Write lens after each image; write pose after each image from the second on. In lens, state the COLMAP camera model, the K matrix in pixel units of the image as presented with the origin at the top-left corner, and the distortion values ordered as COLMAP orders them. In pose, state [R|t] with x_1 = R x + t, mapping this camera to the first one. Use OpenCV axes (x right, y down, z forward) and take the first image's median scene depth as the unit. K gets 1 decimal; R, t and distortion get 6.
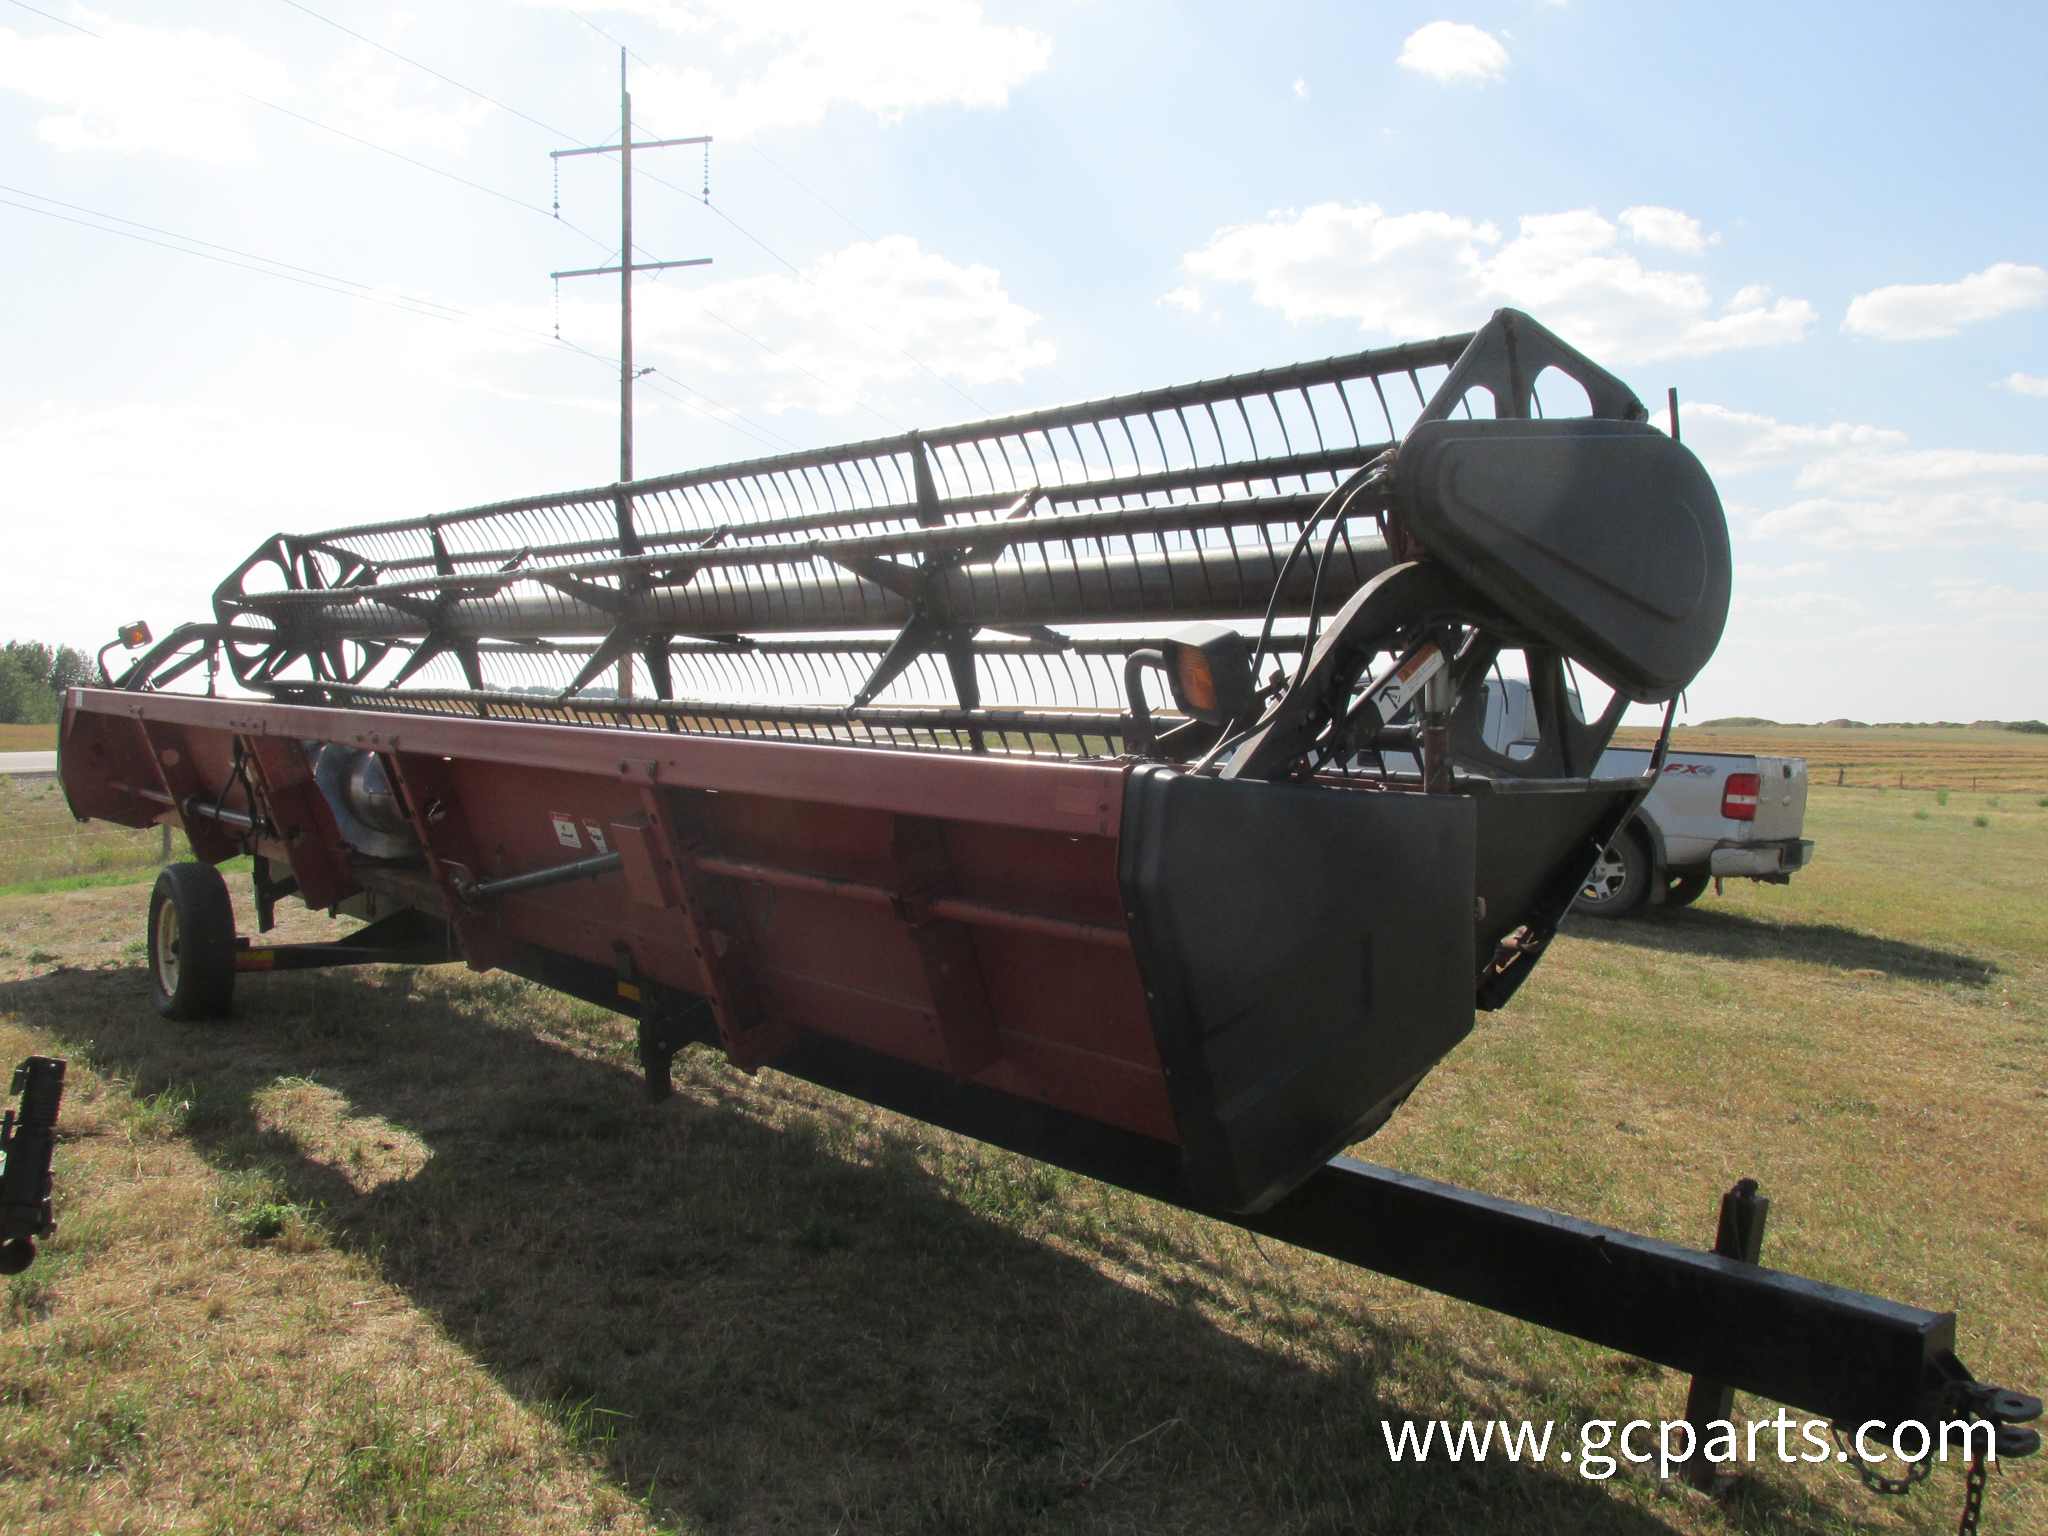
lens RADIAL K [[1655.7, 0, 1024.0], [0, 1655.7, 768.0], [0, 0, 1]] dist [-0.047733, 0.002431]
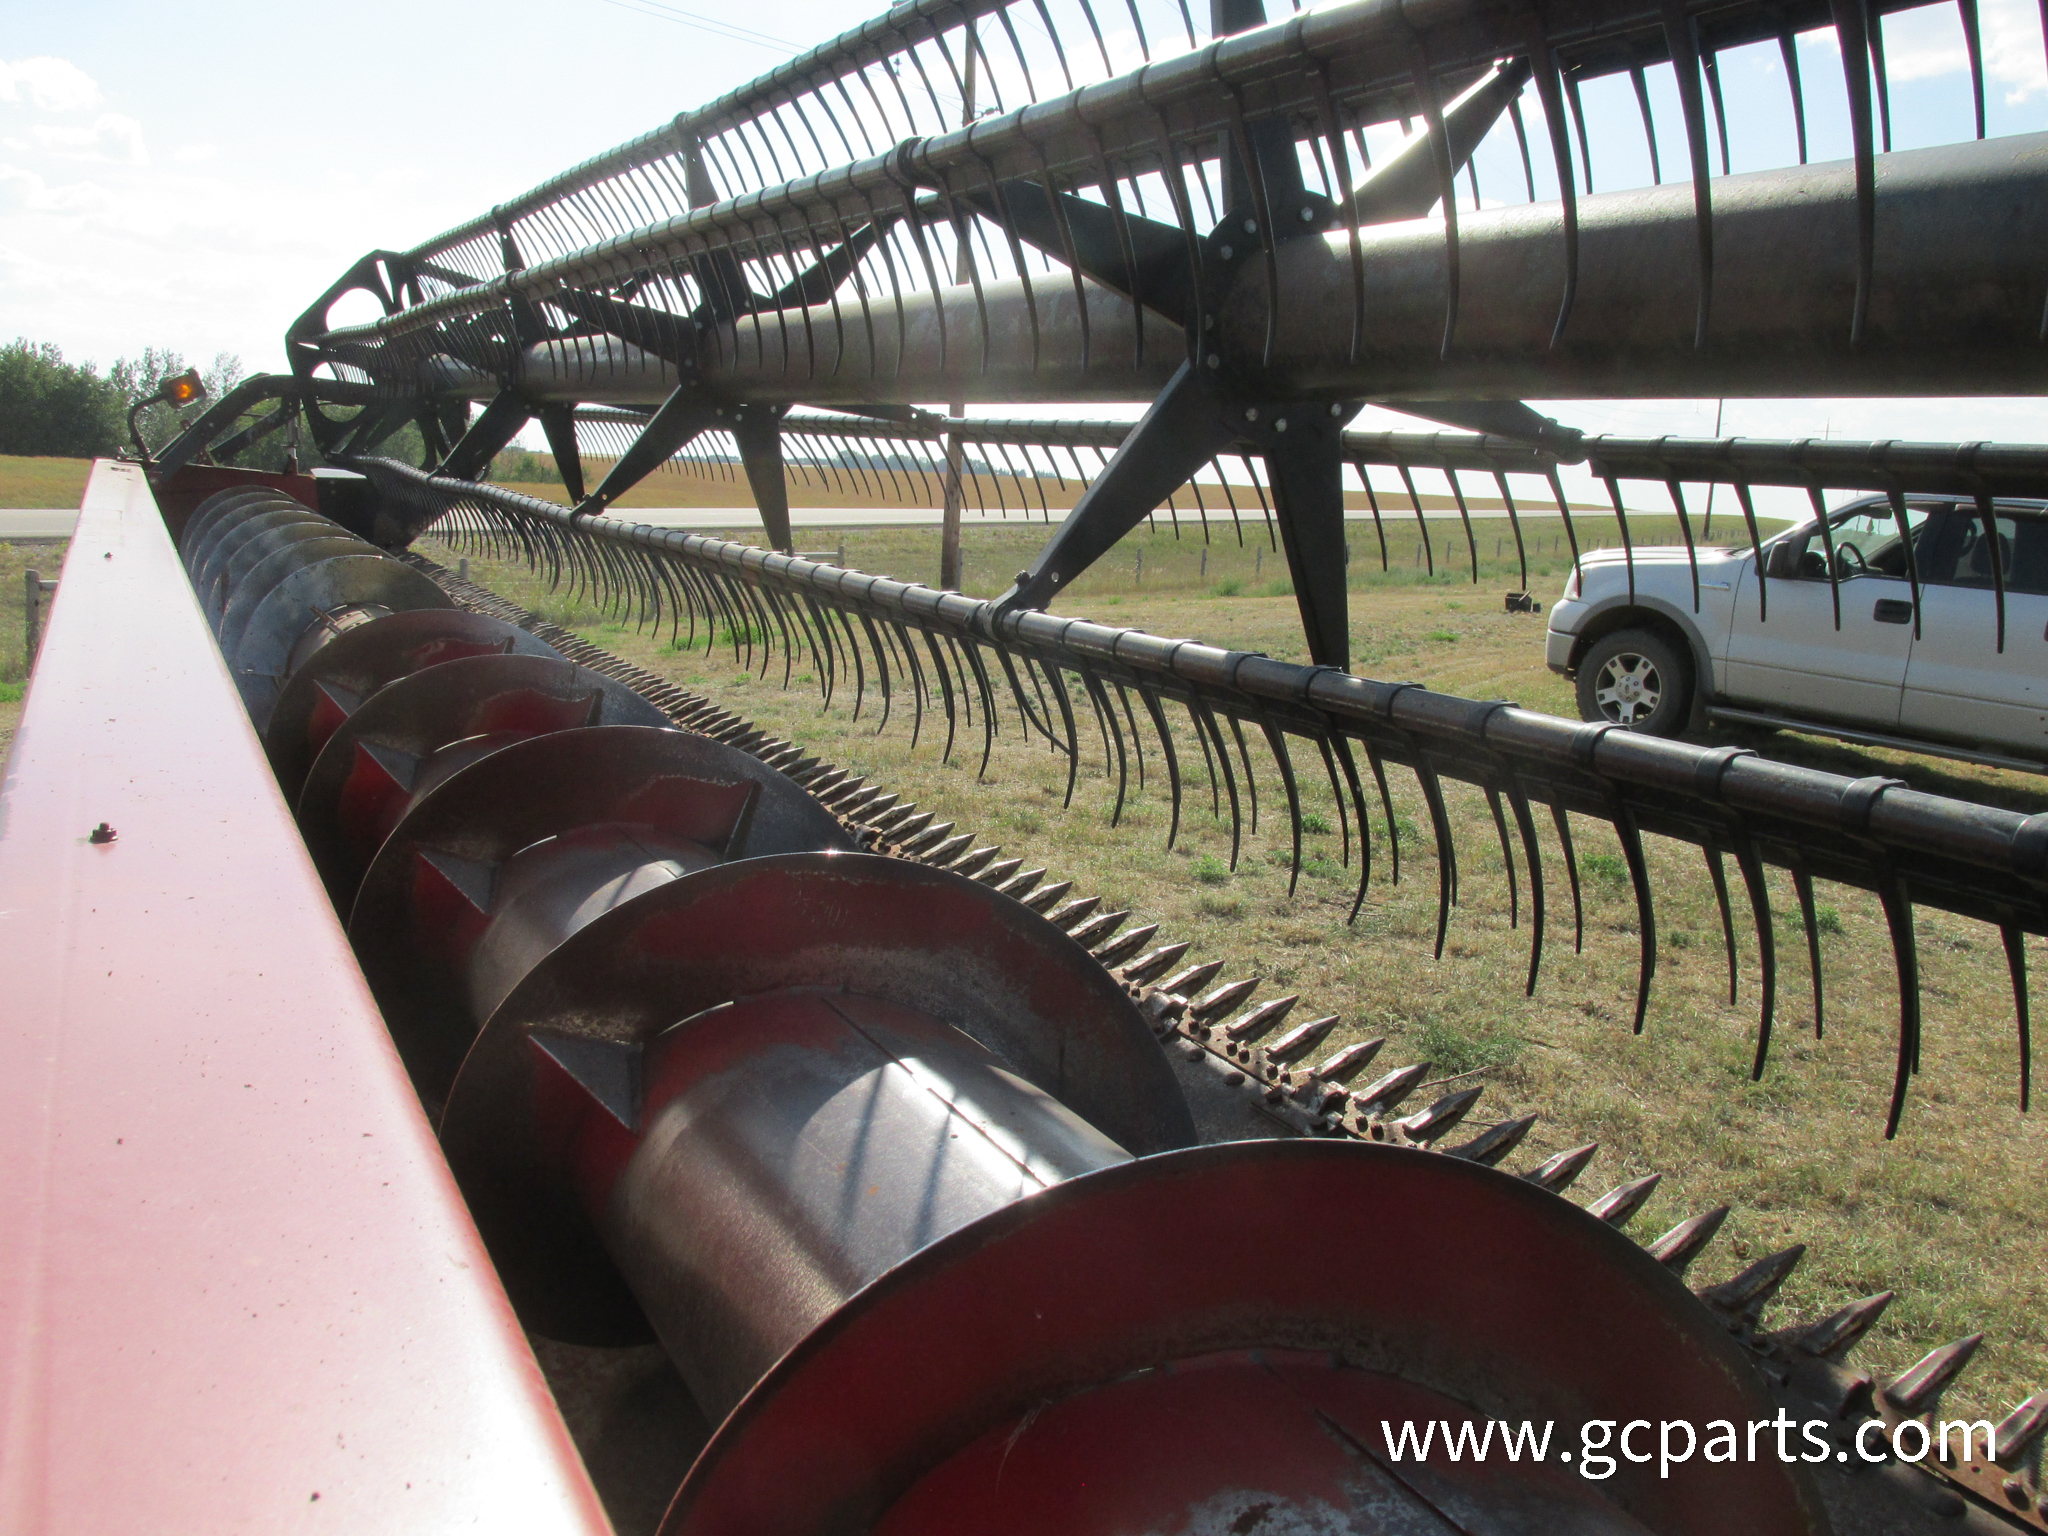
lens RADIAL K [[1655.7, 0, 1024.0], [0, 1655.7, 768.0], [0, 0, 1]] dist [-0.047733, 0.002431]
pose [[0.976236, 0.068321, -0.205657, -0.014233], [-0.040380, 0.989731, 0.137119, -0.039490], [0.212914, -0.125556, 0.968970, 0.477331]]
